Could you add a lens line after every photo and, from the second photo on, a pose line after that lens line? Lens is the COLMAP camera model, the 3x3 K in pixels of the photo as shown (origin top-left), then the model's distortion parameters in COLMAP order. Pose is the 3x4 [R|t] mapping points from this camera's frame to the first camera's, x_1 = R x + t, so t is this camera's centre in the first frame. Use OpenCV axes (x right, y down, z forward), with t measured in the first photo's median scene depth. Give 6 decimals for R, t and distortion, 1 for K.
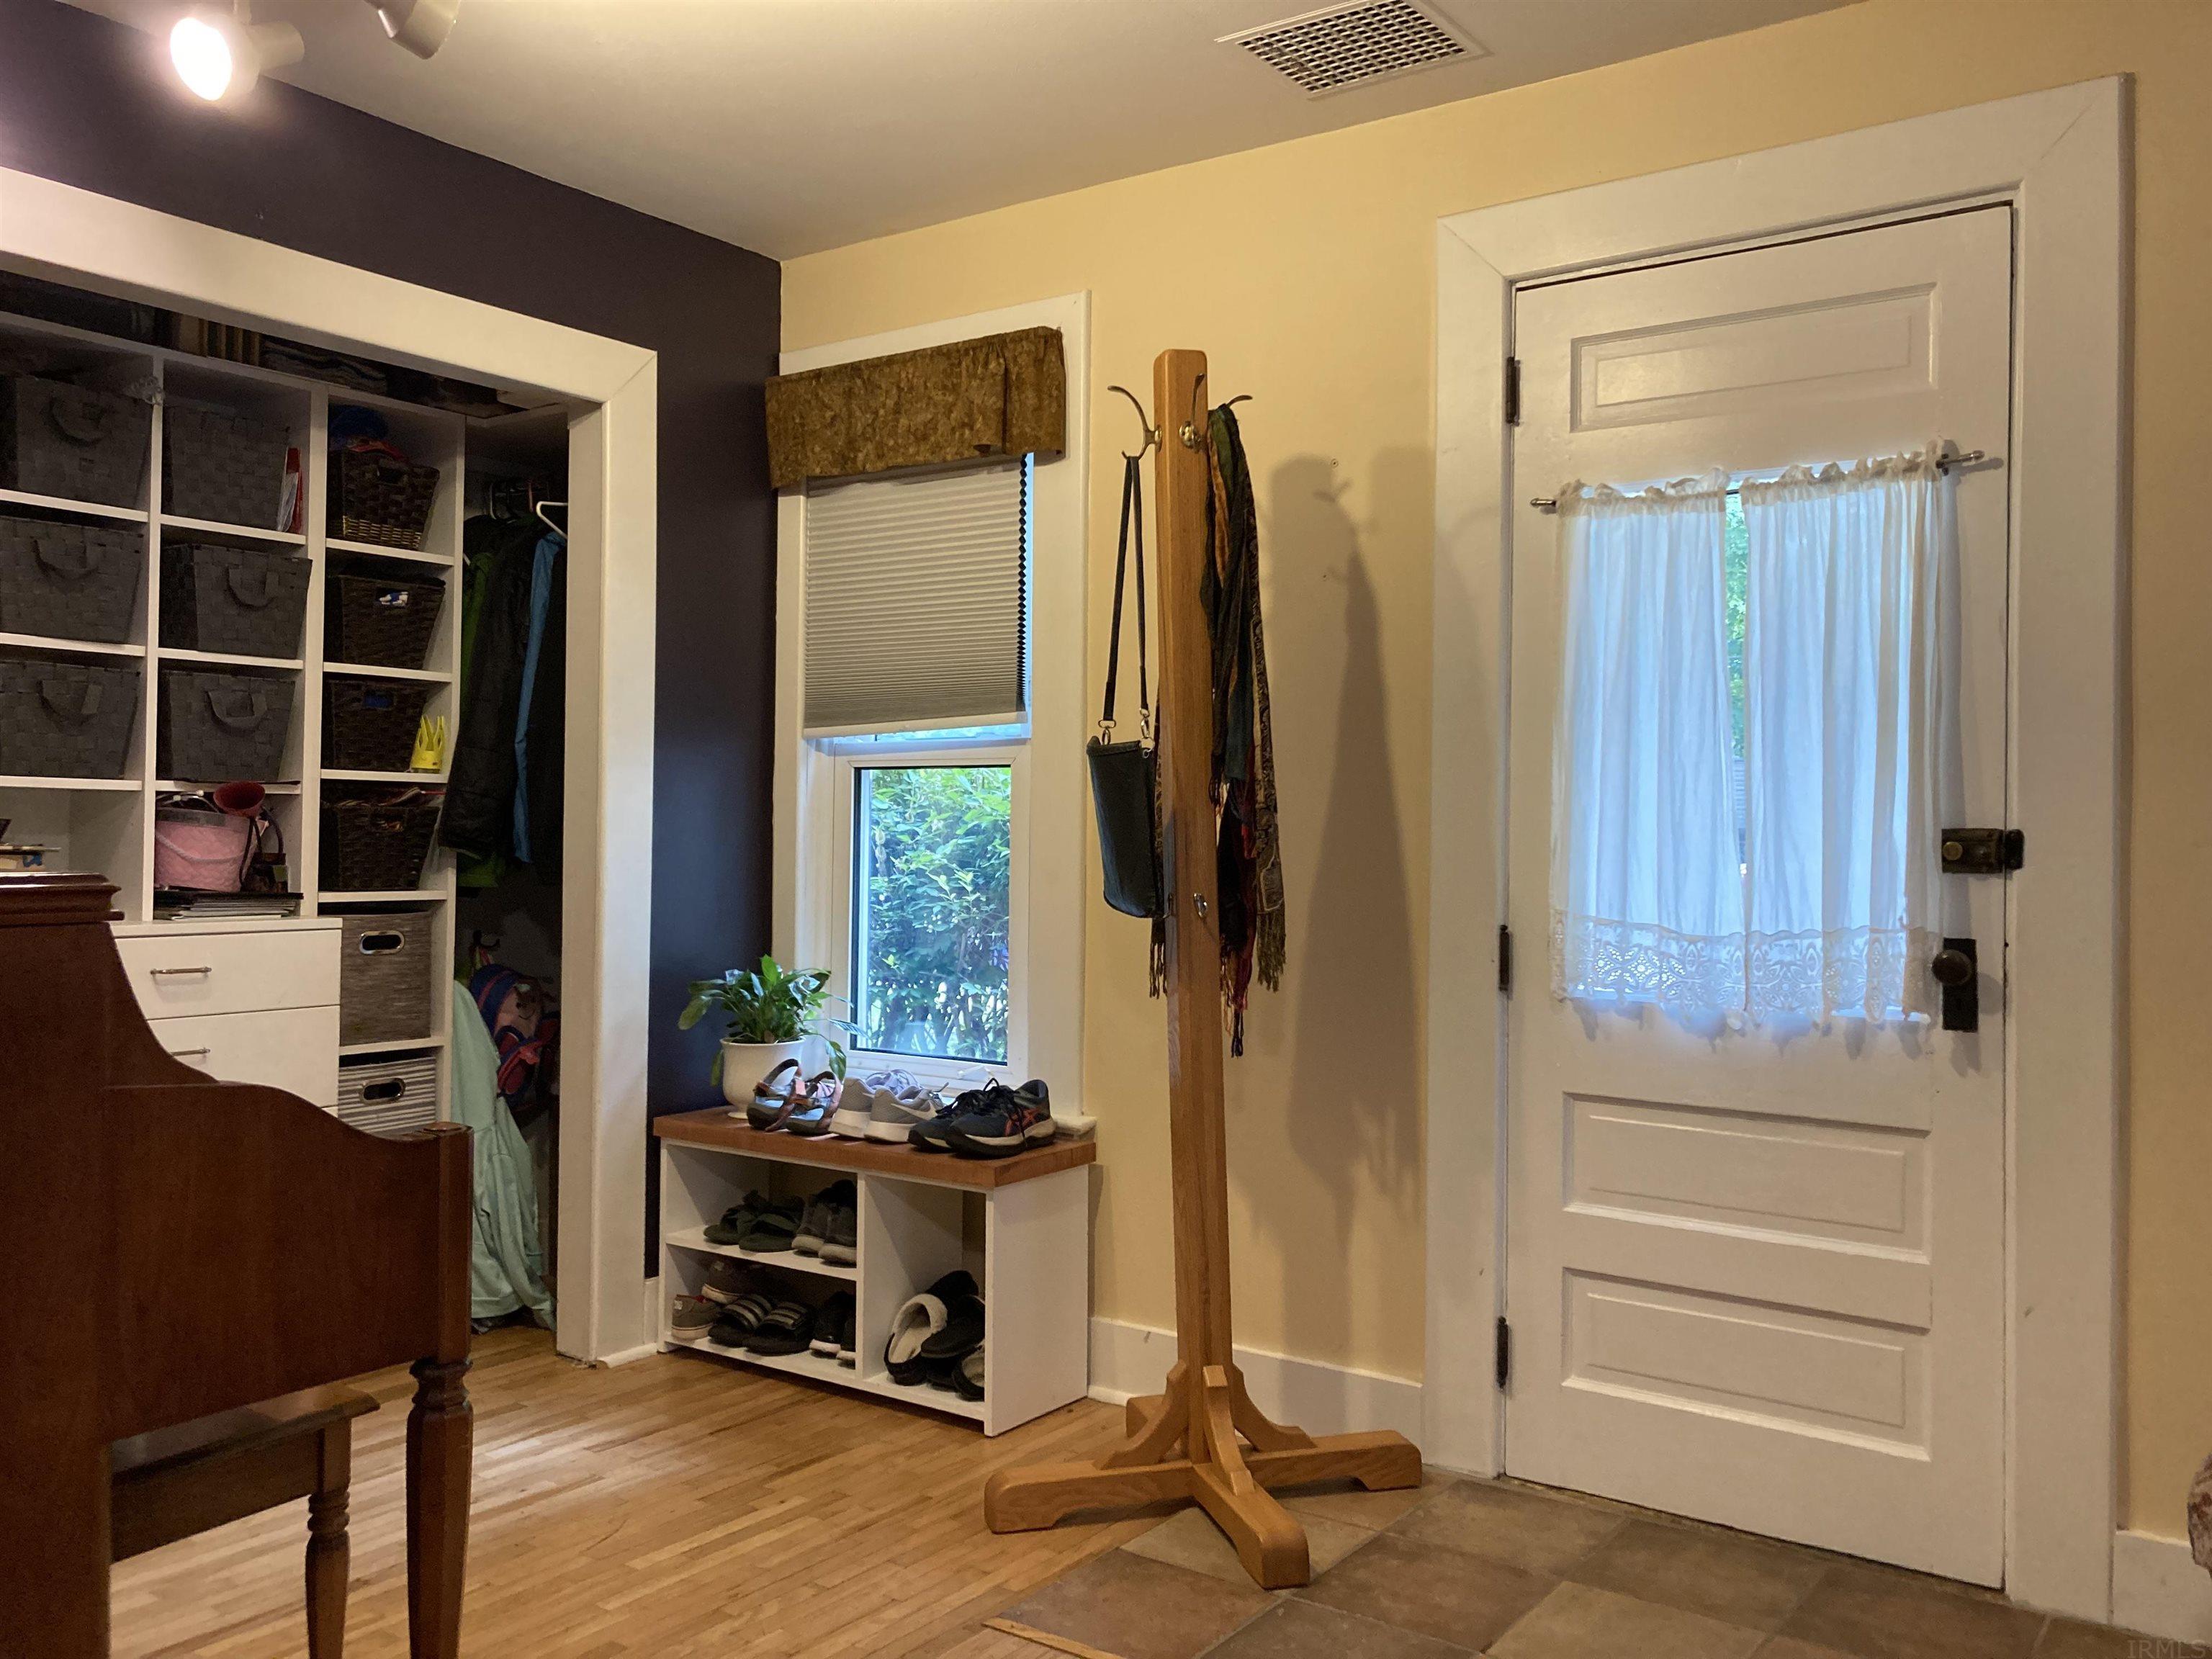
lens RADIAL K [[1795.5, 0, 1094.0], [0, 1795.5, 829.7], [0, 0, 1]] dist [0.039256, -0.052287]
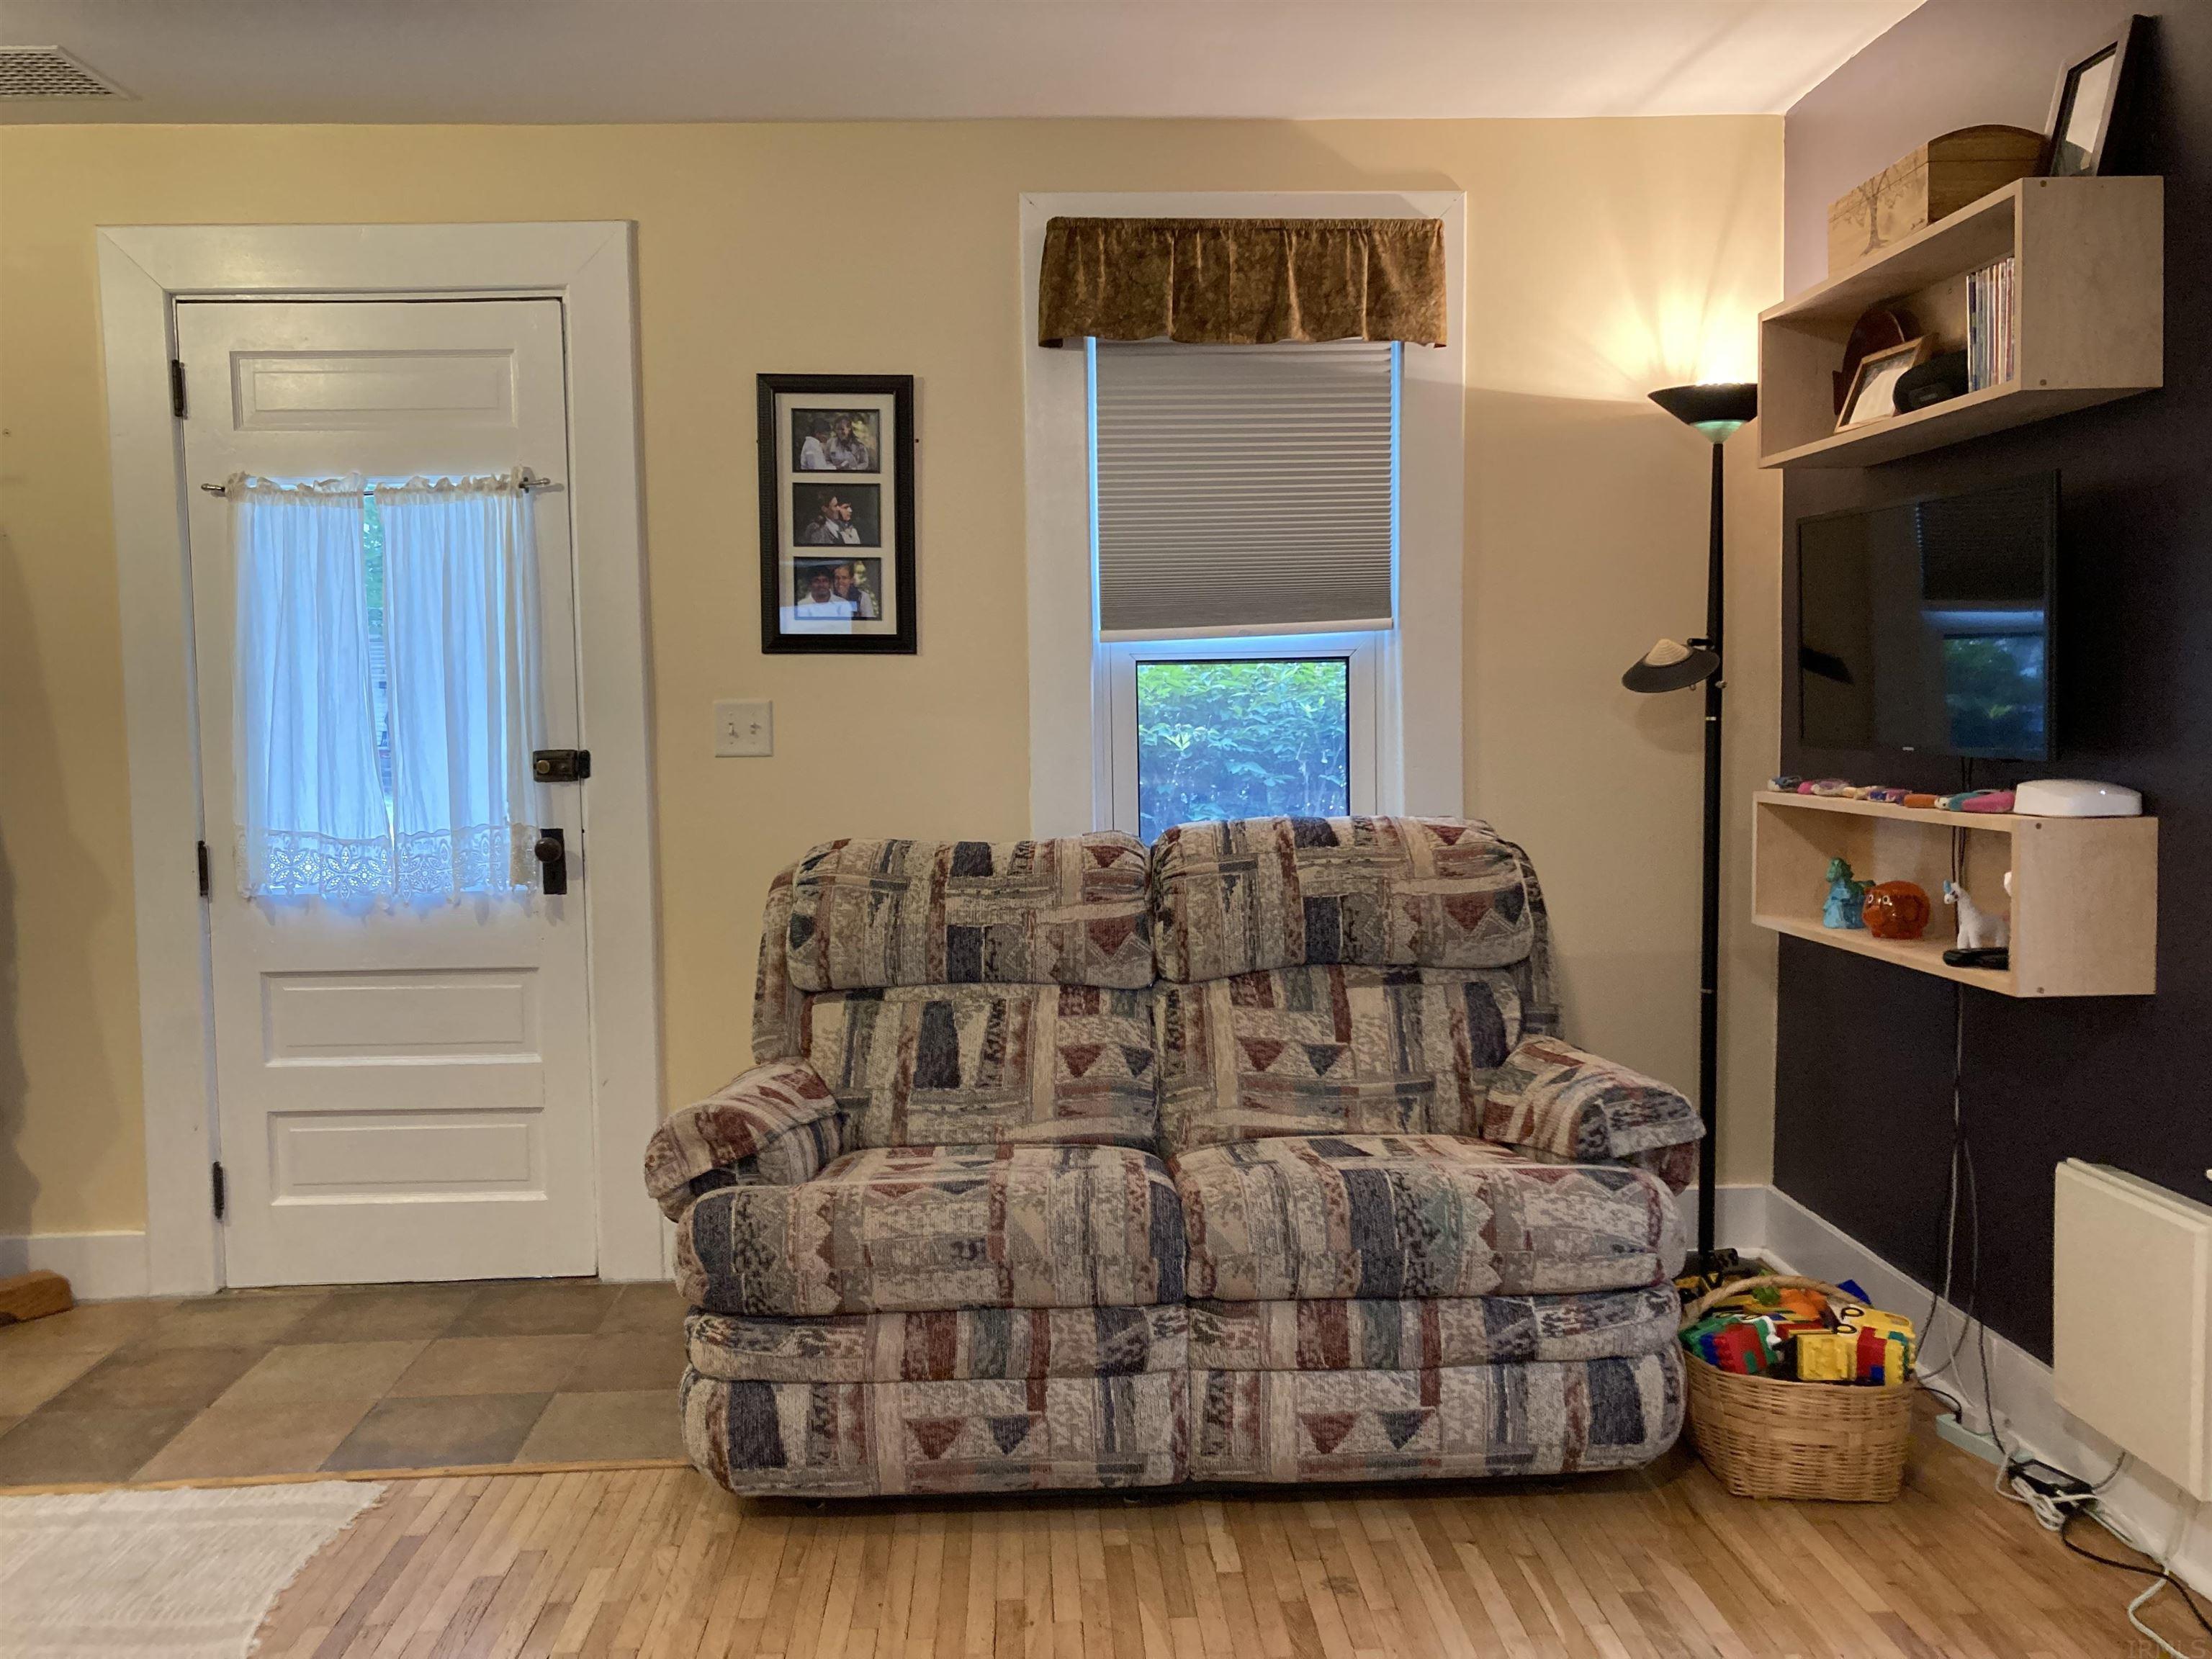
lens RADIAL K [[1757.1, 0, 1117.1], [0, 1757.1, 836.0], [0, 0, 1]] dist [0.026747, -0.060796]
pose [[0.773233, -0.065111, 0.630770, -0.039037], [0.024924, 0.997066, 0.072369, -0.019873], [-0.633631, -0.040237, 0.772588, -0.298337]]
